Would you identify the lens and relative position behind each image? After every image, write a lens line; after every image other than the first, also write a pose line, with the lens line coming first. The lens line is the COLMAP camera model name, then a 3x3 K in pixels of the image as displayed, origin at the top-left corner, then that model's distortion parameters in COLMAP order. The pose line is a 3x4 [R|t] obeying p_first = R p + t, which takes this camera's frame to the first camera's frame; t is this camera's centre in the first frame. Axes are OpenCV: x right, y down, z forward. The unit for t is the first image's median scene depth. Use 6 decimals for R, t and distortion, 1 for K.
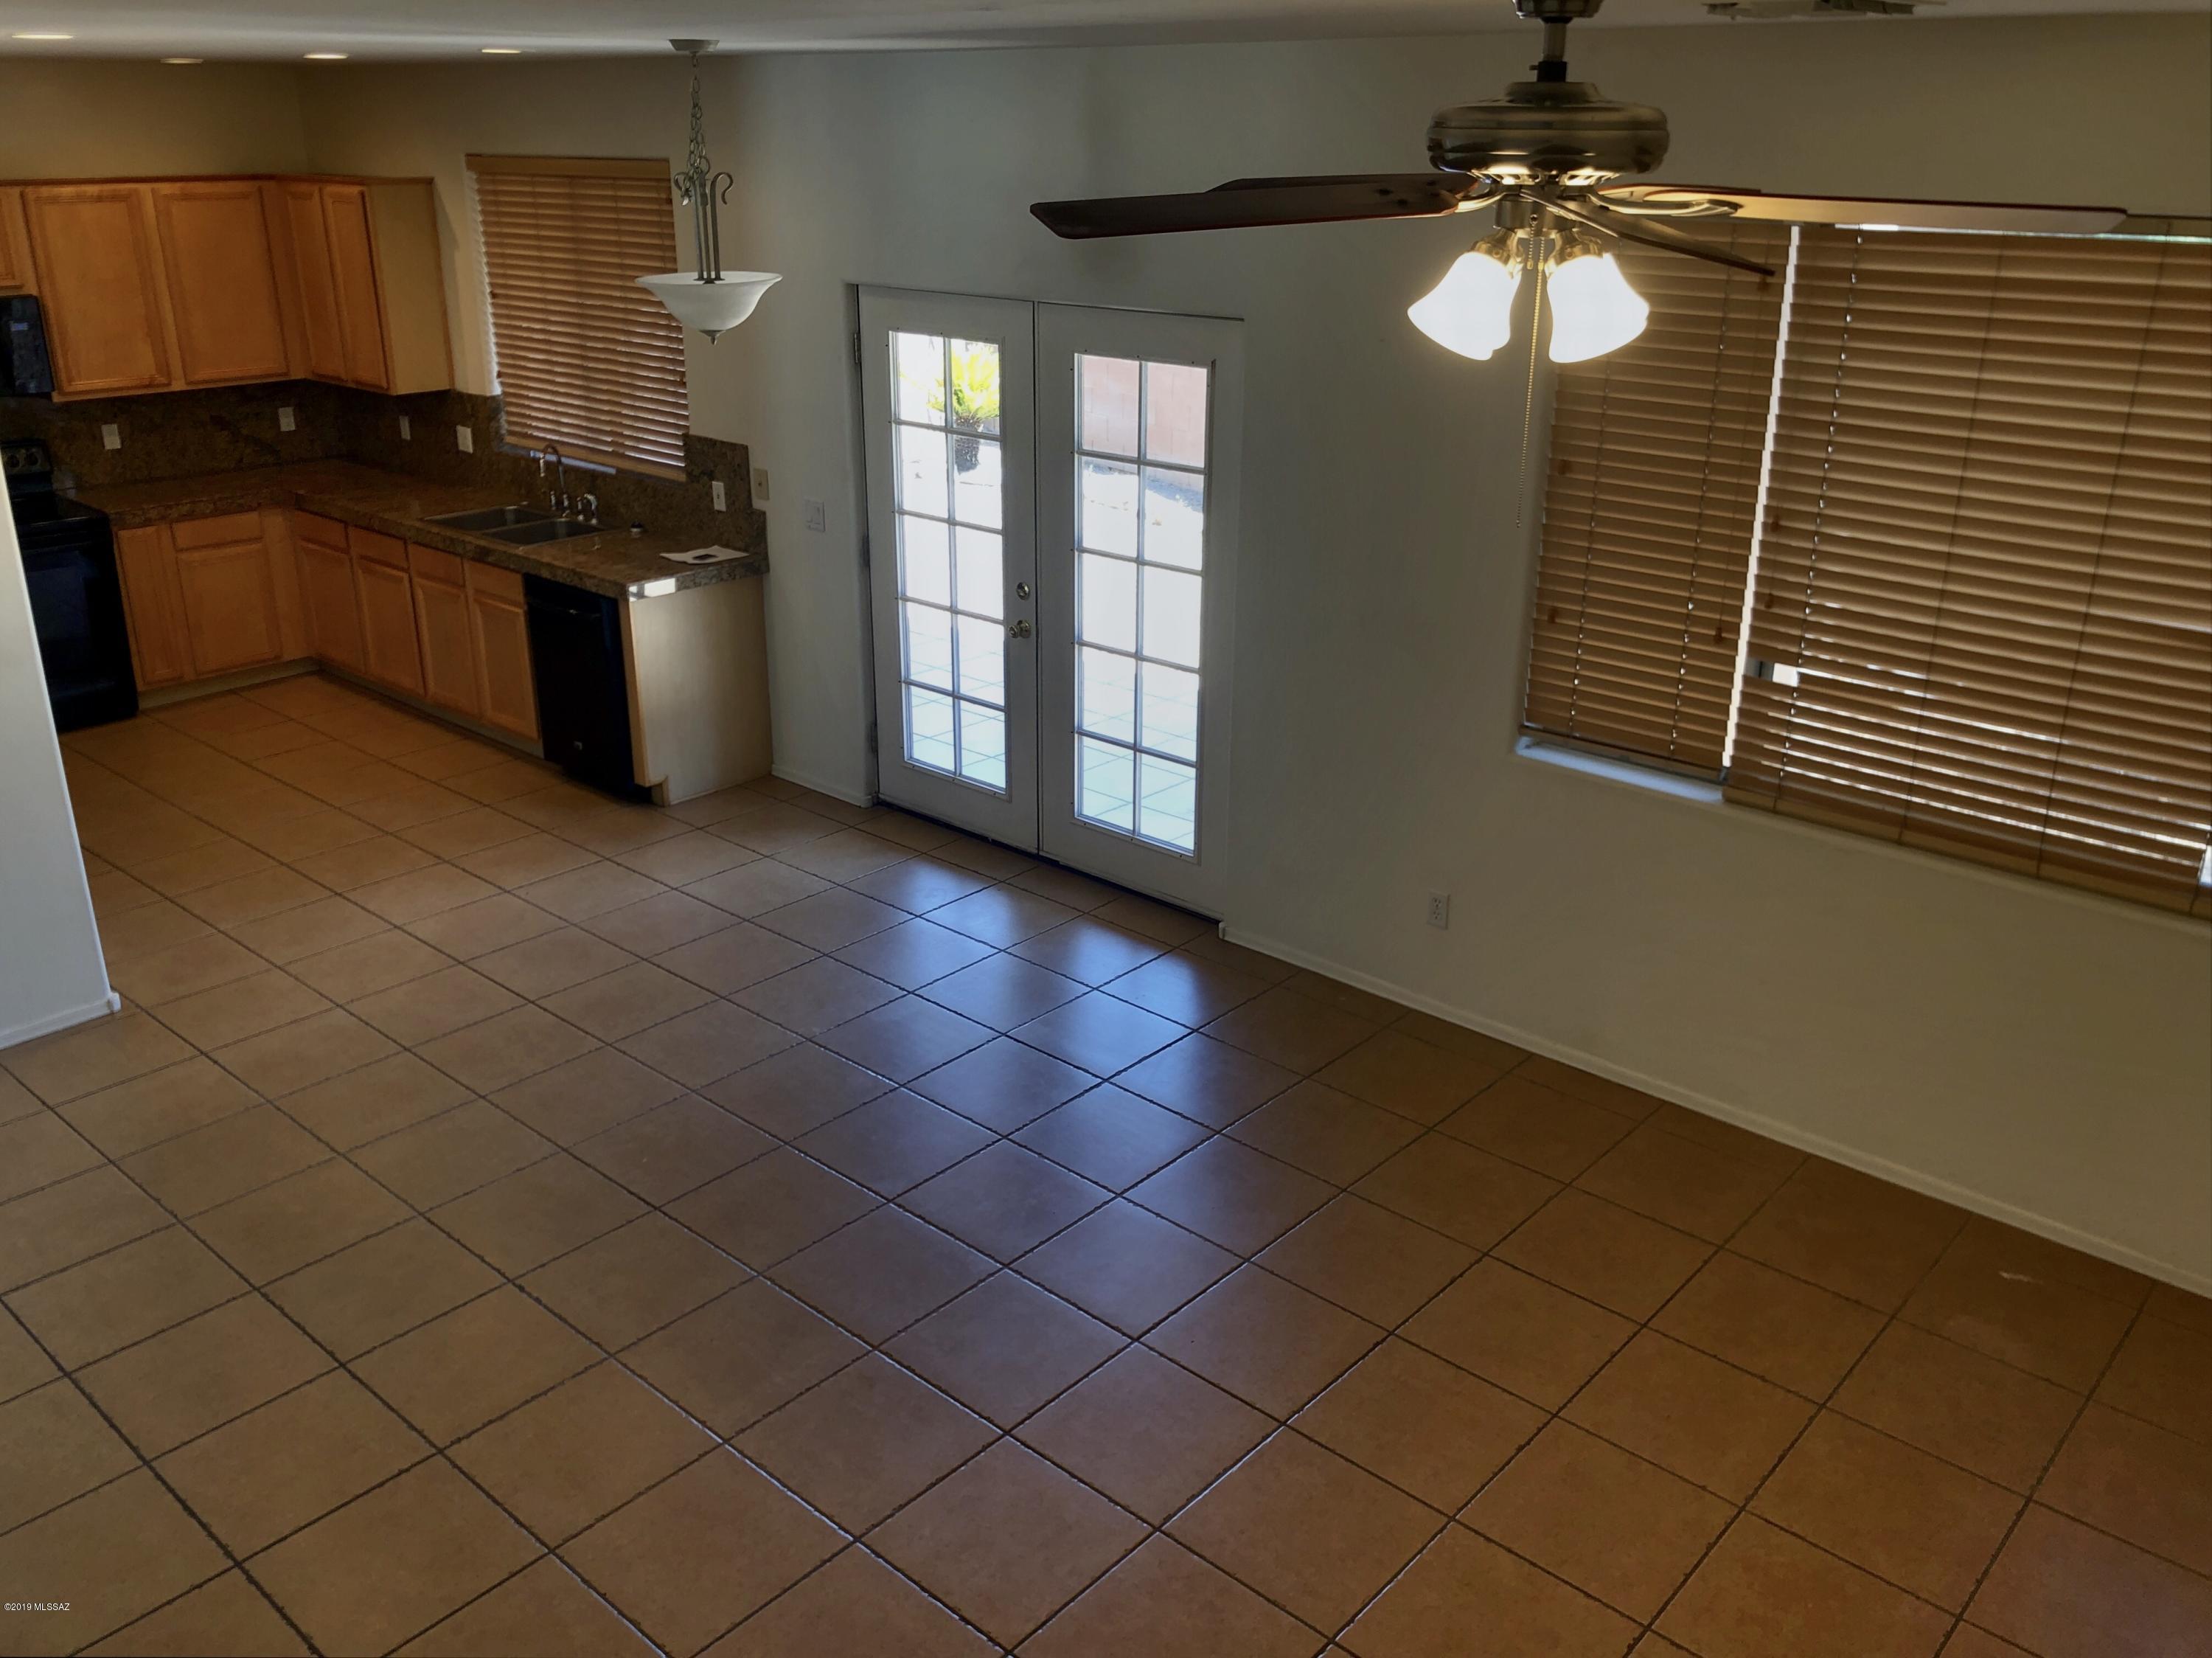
lens RADIAL K [[1806.5, 0, 1168.1], [0, 1806.5, 780.2], [0, 0, 1]] dist [-0.003656, 0.000958]
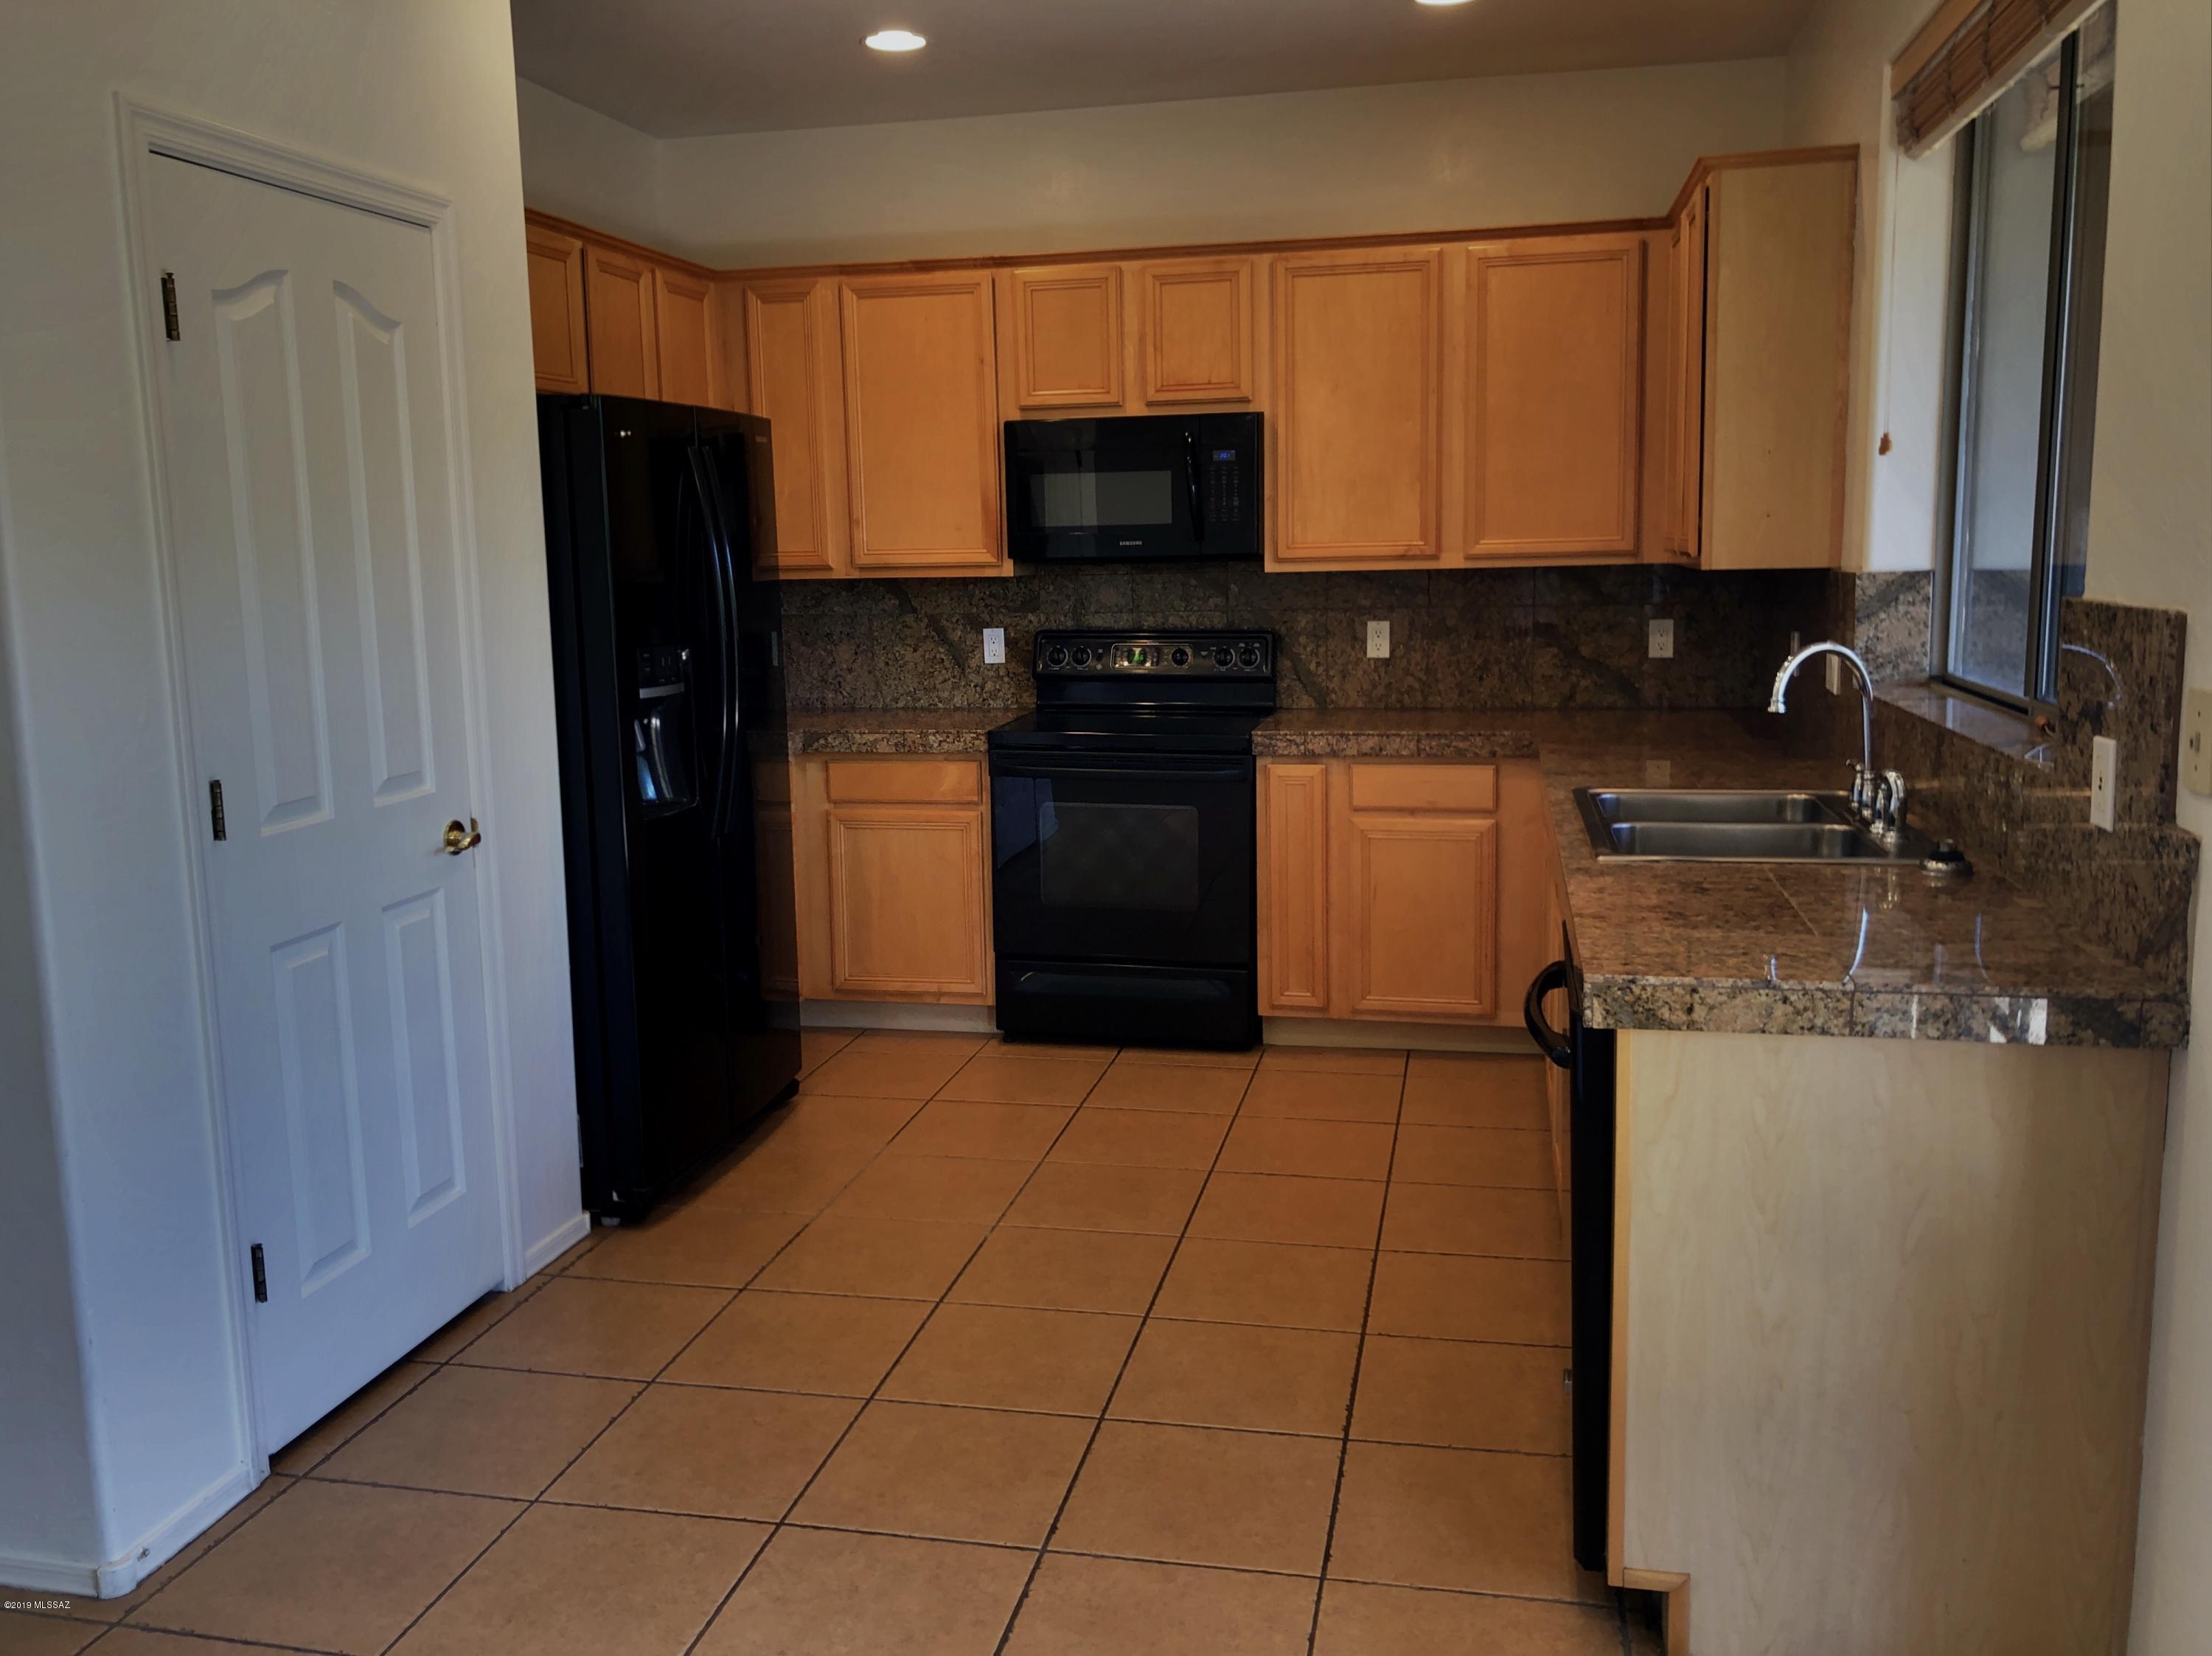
lens RADIAL K [[1821.2, 0, 1097.2], [0, 1821.2, 793.0], [0, 0, 1]] dist [0.107177, -0.262708]
pose [[0.476941, 0.100232, -0.873202, -0.045324], [-0.271491, 0.961695, -0.037898, -0.085589], [0.835955, 0.255141, 0.485883, 0.624109]]
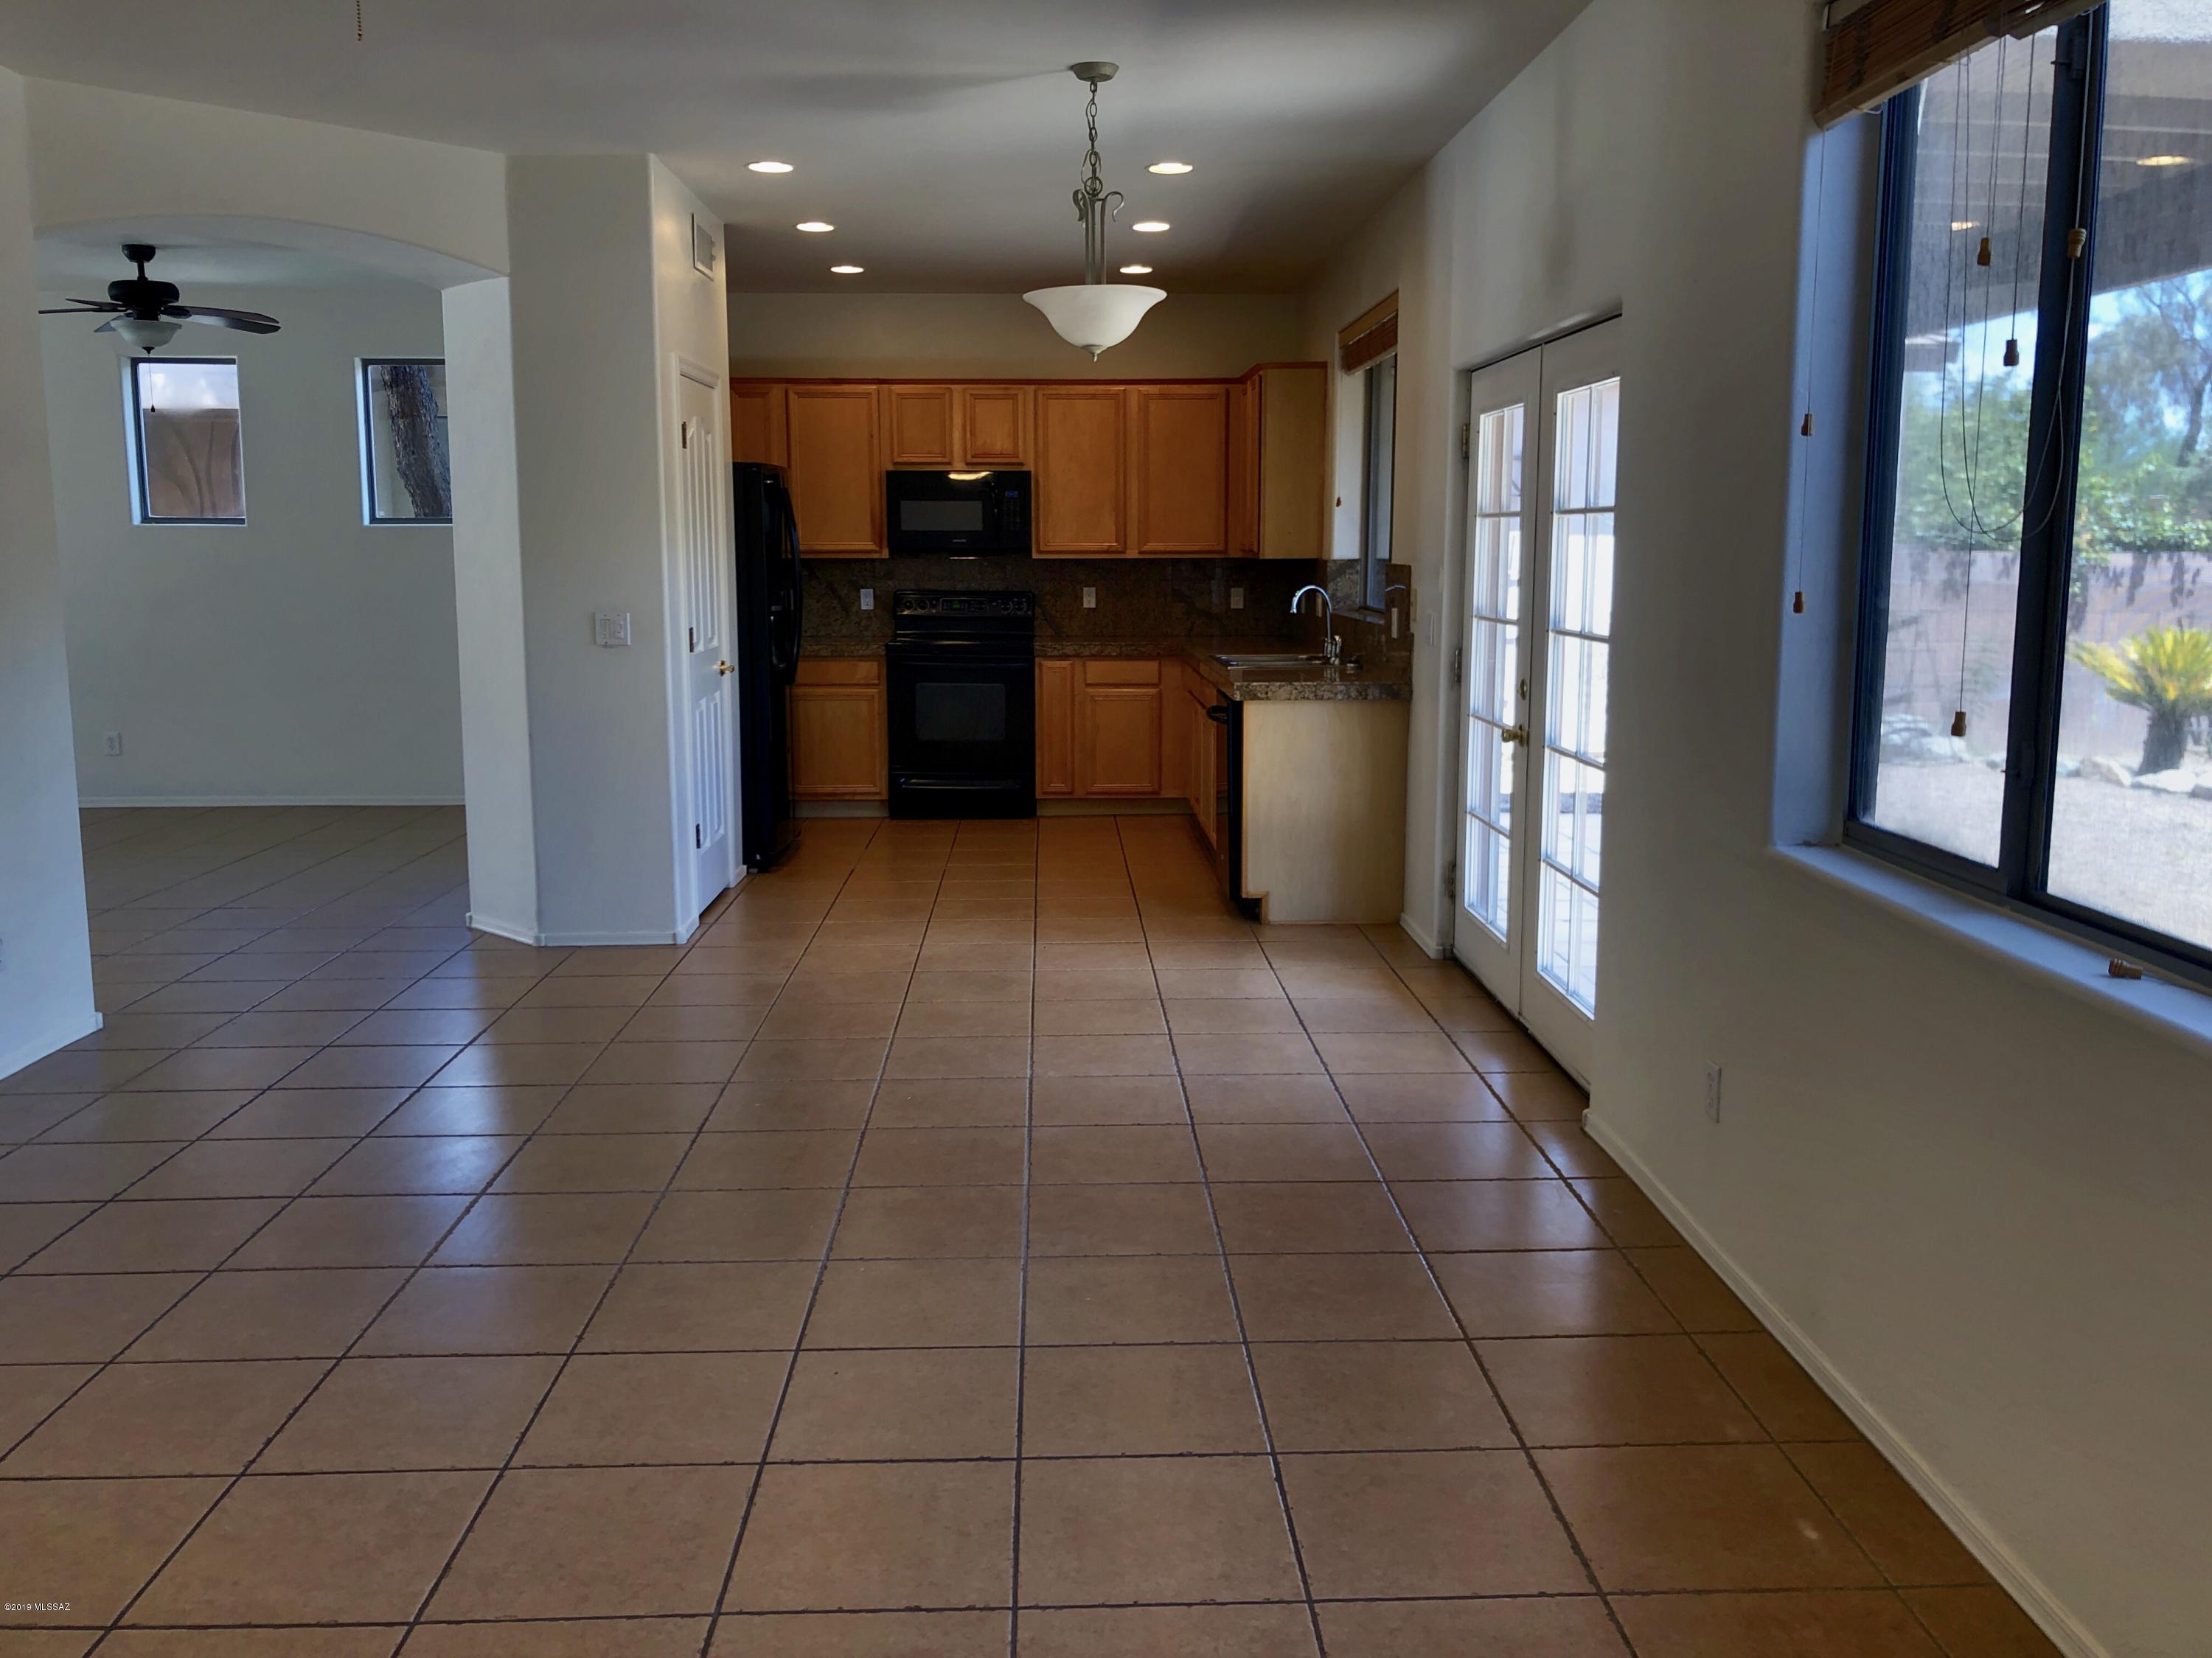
lens RADIAL K [[1821.1, 0, 1097.2], [0, 1821.1, 794.0], [0, 0, 1]] dist [0.107177, -0.262708]
pose [[0.672060, 0.088219, -0.735223, 0.327363], [-0.239601, 0.965373, -0.103182, 0.060579], [0.700661, 0.245505, 0.669926, 0.236216]]
